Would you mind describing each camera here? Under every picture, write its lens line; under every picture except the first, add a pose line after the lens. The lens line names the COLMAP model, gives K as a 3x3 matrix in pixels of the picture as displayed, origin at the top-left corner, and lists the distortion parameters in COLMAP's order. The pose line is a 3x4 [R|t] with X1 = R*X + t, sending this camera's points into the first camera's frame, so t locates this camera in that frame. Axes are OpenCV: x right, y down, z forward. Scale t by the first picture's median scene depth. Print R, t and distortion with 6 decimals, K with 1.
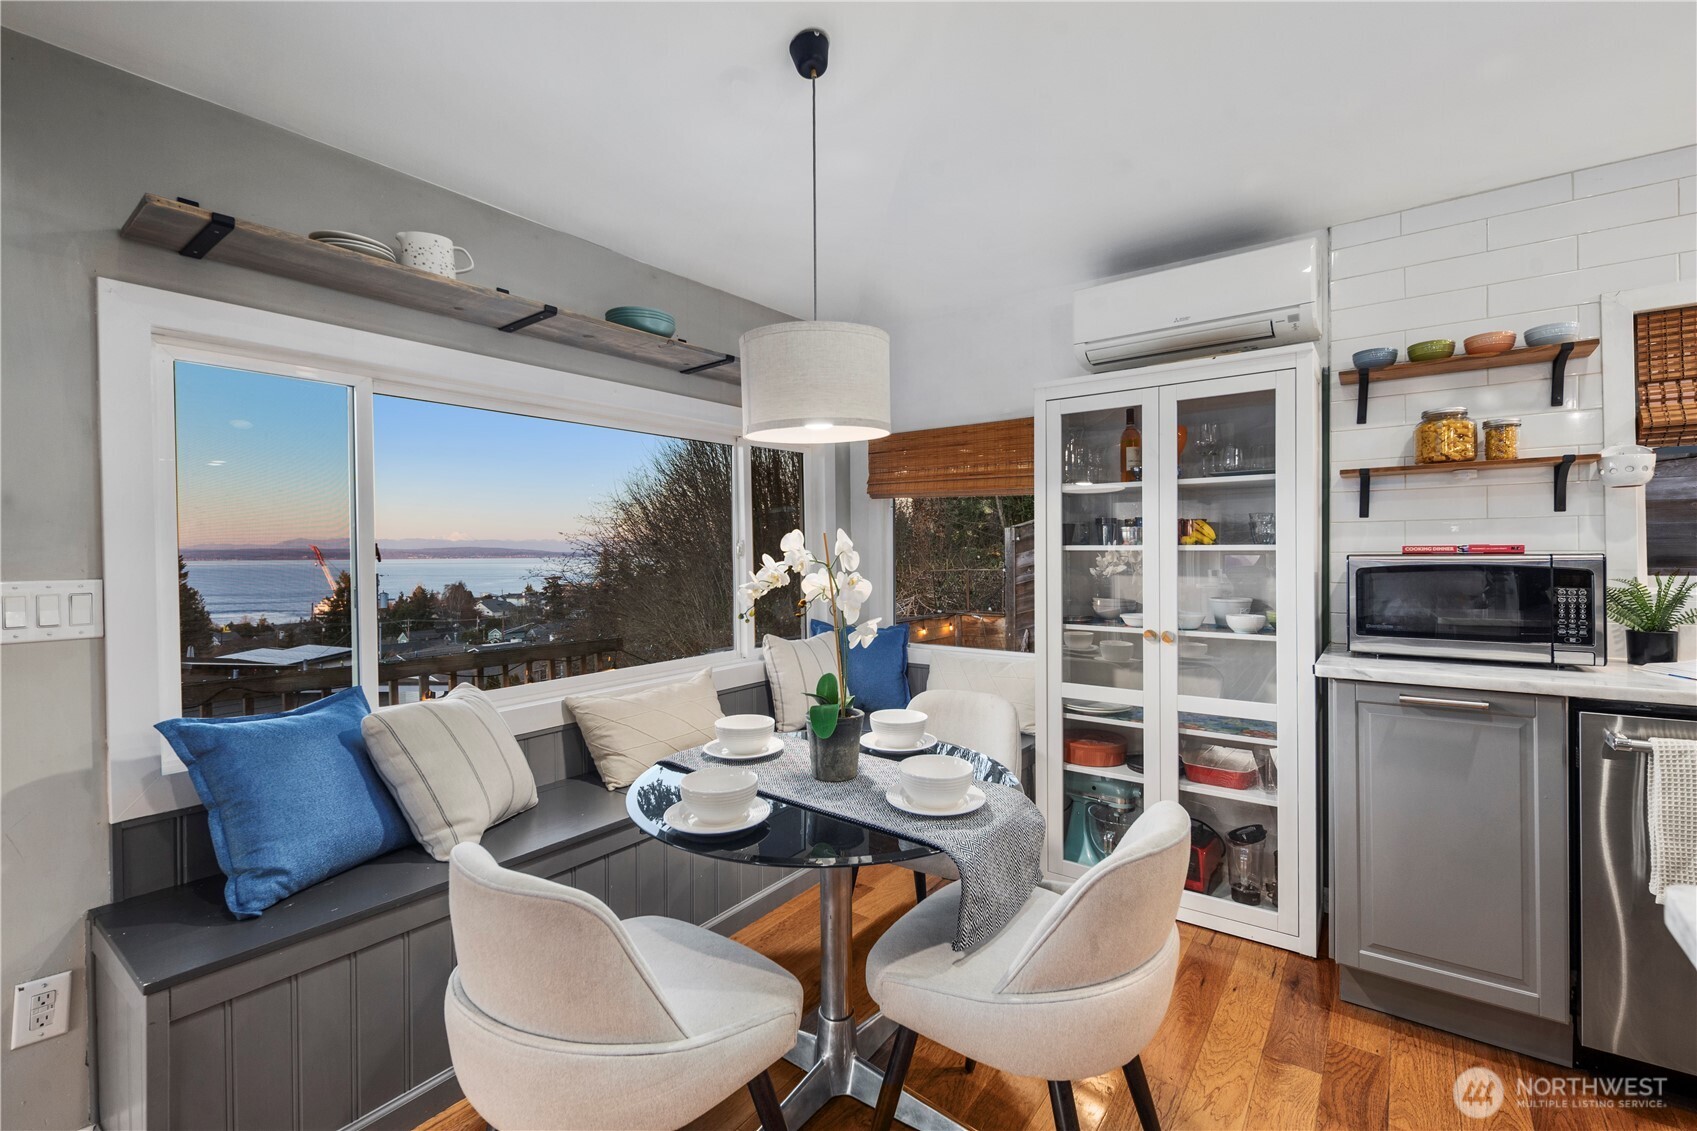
lens RADIAL K [[742.1, 0, 864.0], [0, 742.1, 552.4], [0, 0, 1]] dist [0.006403, -0.003232]
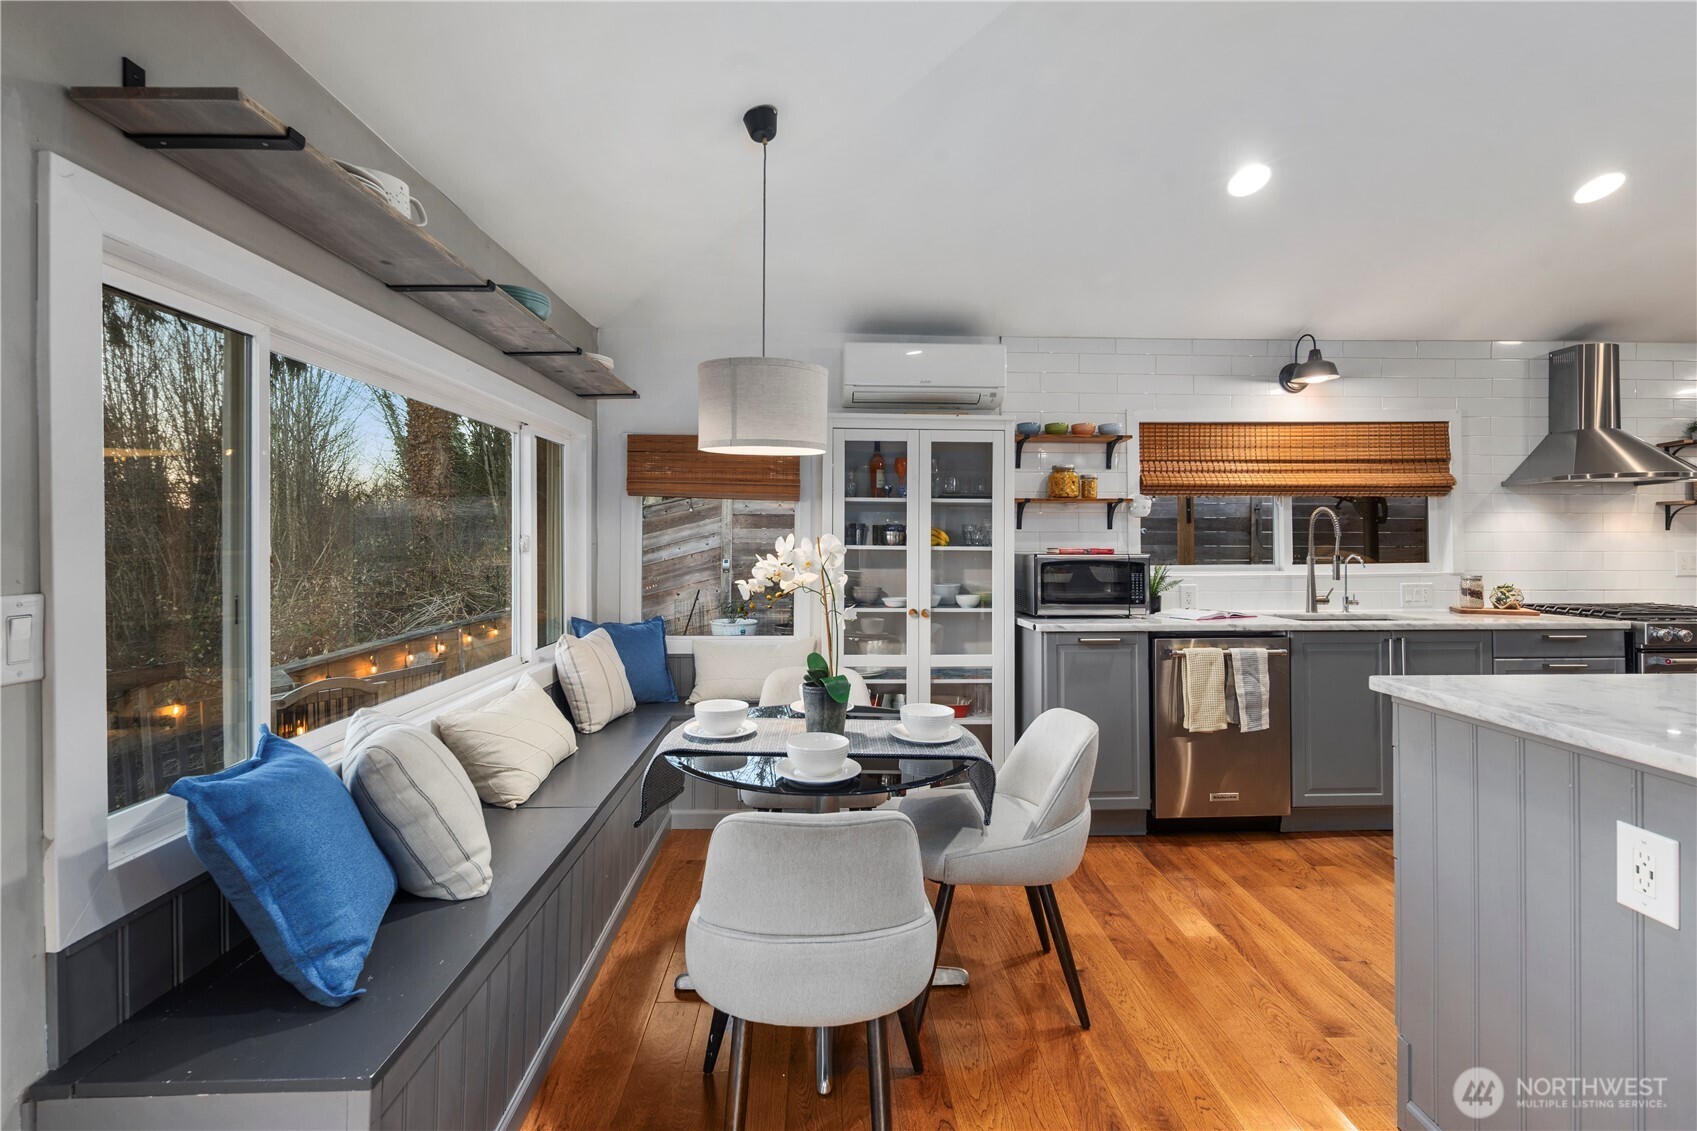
lens RADIAL K [[742.1, 0, 855.8], [0, 742.1, 535.1], [0, 0, 1]] dist [0.006403, -0.003232]
pose [[0.780437, 0.016341, 0.625021, -0.614548], [-0.008607, 0.999844, -0.015393, -0.009363], [-0.625175, 0.006634, 0.780456, 0.006208]]
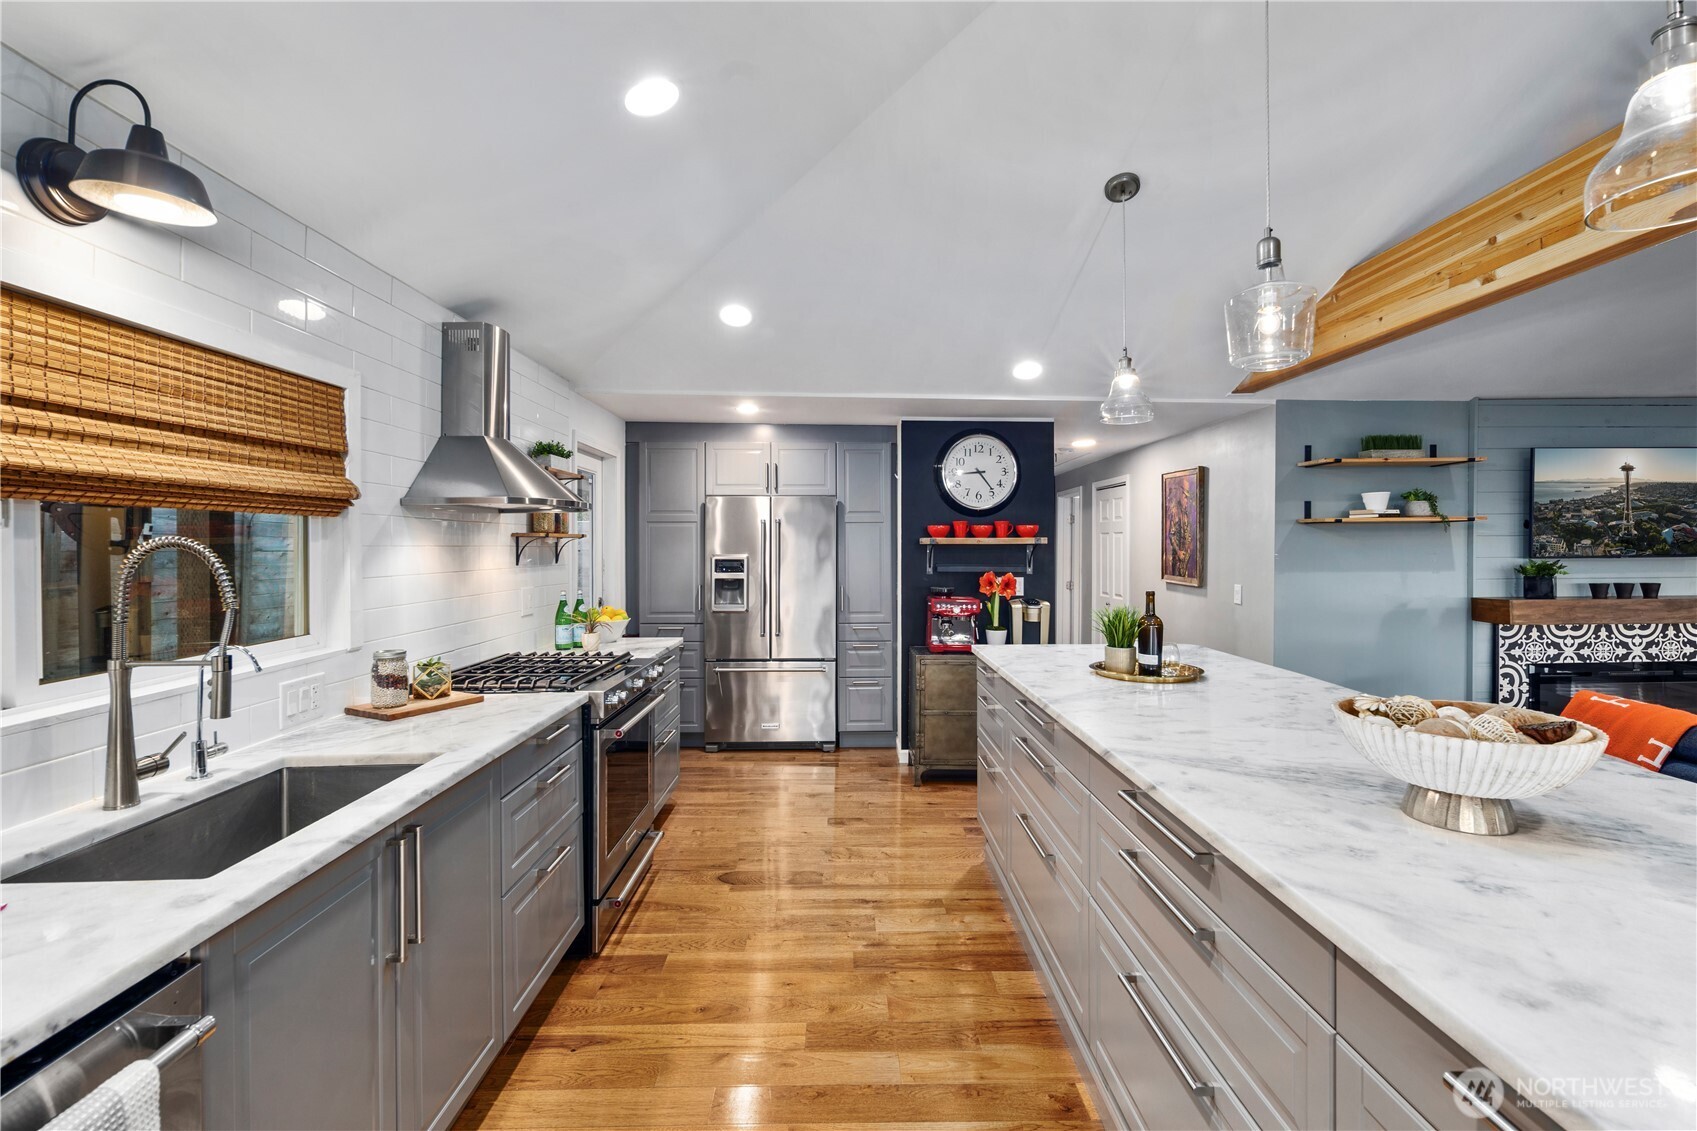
lens RADIAL K [[742.1, 0, 861.4], [0, 742.1, 545.9], [0, 0, 1]] dist [0.006403, -0.003232]
pose [[-0.612635, 0.013004, 0.790259, 0.340686], [0.009141, 0.999914, -0.009368, -0.084983], [-0.790313, 0.001484, -0.612701, 0.567674]]
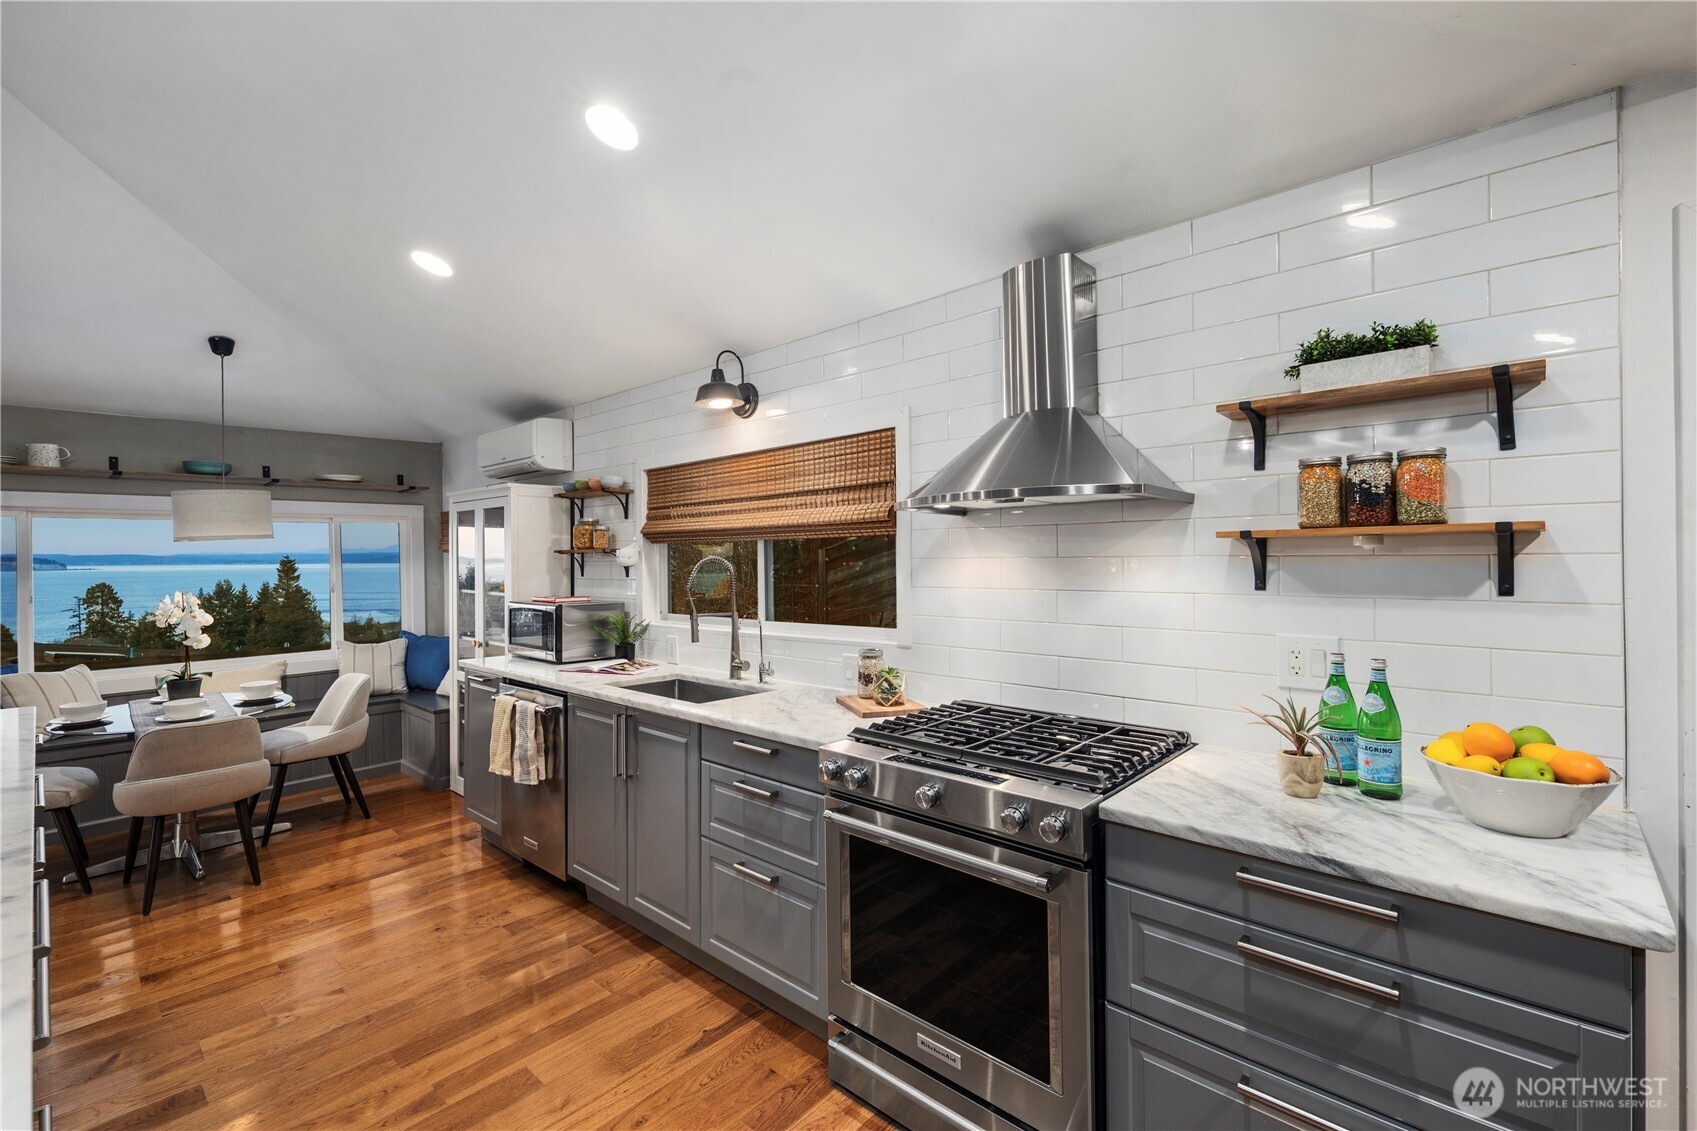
lens RADIAL K [[742.1, 0, 862.8], [0, 742.1, 555.4], [0, 0, 1]] dist [0.006403, -0.003232]
pose [[0.995136, -0.000550, -0.098507, 1.643914], [0.000553, 1.000000, 0.000009, -0.105900], [0.098507, -0.000063, 0.995136, -0.717889]]
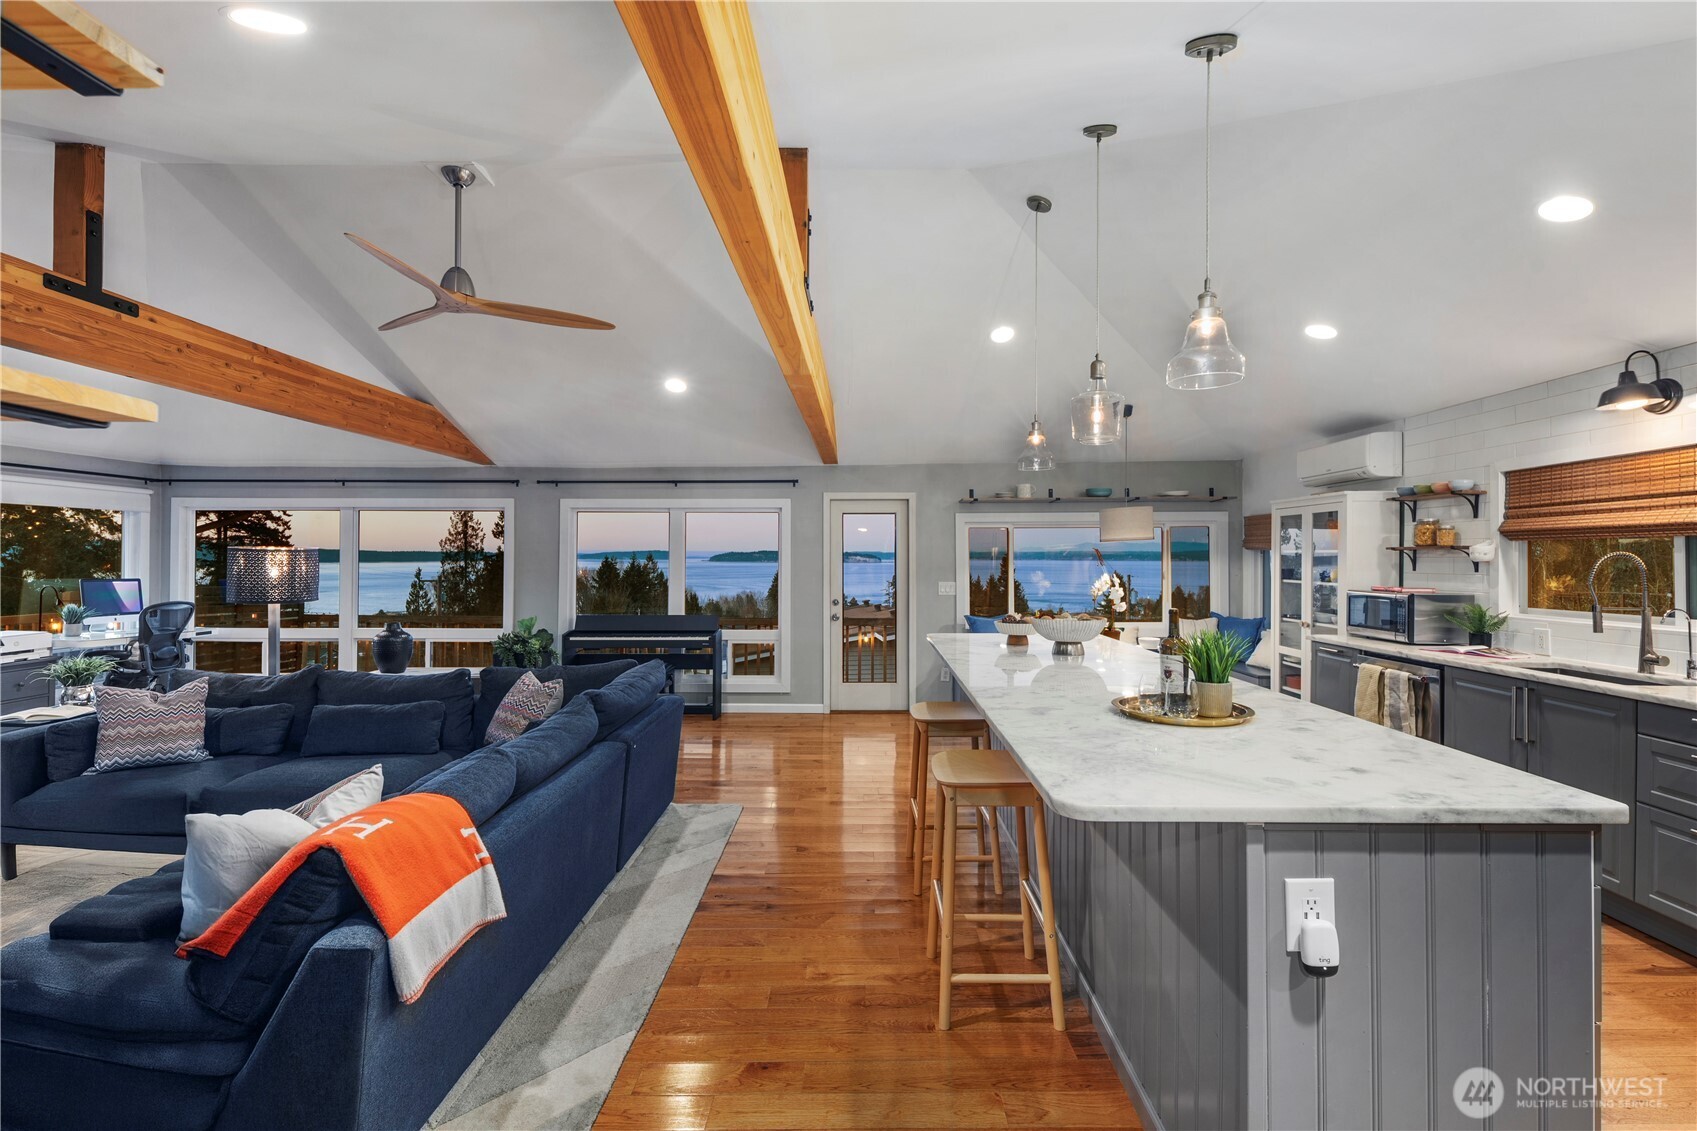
lens RADIAL K [[742.1, 0, 852.6], [0, 742.1, 558.2], [0, 0, 1]] dist [0.006403, -0.003232]
pose [[0.576843, 0.009769, -0.816797, 1.550464], [-0.006817, 0.999951, 0.007145, -0.092939], [0.816827, 0.001447, 0.576881, -1.428598]]
